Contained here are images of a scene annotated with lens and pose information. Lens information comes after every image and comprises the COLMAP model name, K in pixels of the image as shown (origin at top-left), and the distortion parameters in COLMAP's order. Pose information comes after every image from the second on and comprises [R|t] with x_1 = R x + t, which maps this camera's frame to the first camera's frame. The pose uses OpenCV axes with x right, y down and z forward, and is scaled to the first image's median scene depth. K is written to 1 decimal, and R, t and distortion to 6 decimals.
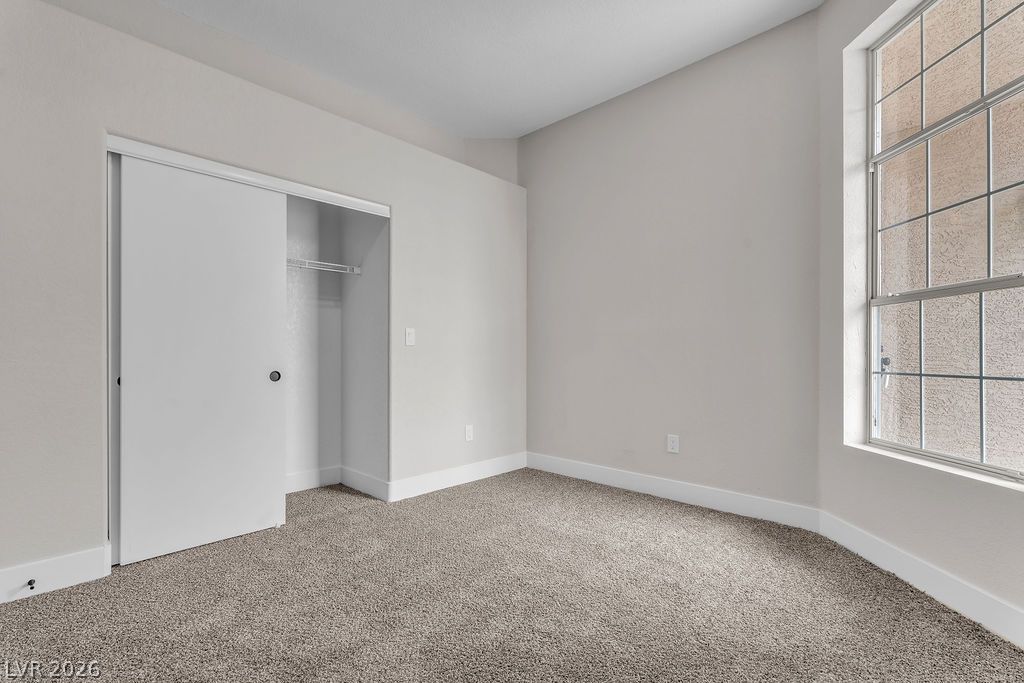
lens RADIAL K [[460.3, 0, 506.0], [0, 460.3, 352.0], [0, 0, 1]] dist [-0.002035, -0.000313]
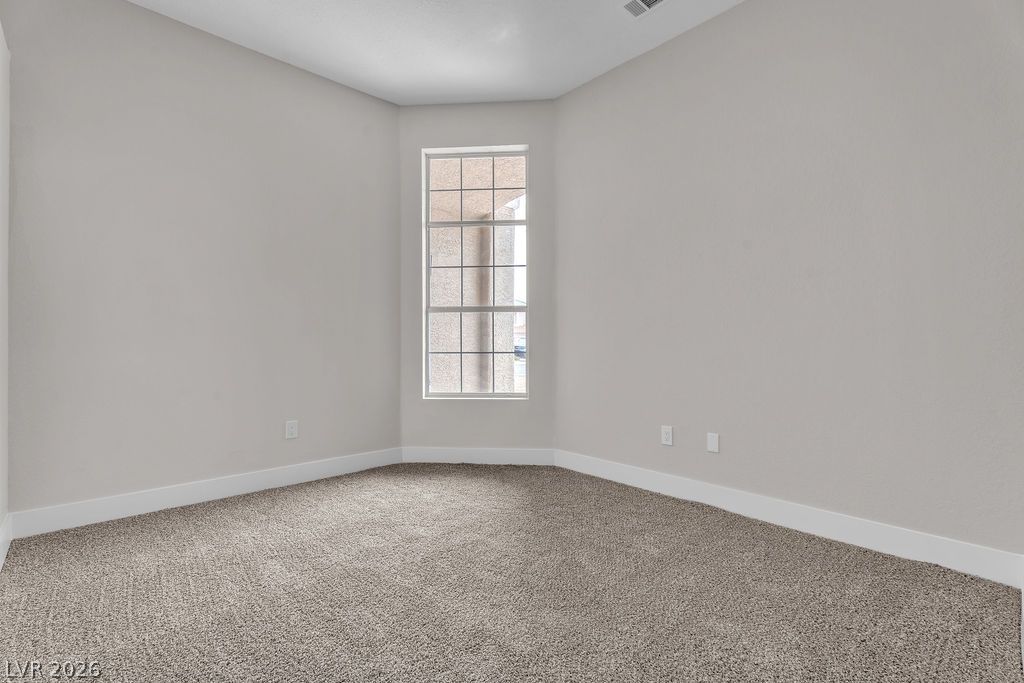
lens RADIAL K [[460.3, 0, 505.0], [0, 460.3, 343.0], [0, 0, 1]] dist [-0.002035, -0.000313]
pose [[0.053121, 0.008393, 0.998553, -0.757071], [-0.008031, 0.999936, -0.007977, 0.017586], [-0.998556, -0.007596, 0.053185, 0.587053]]
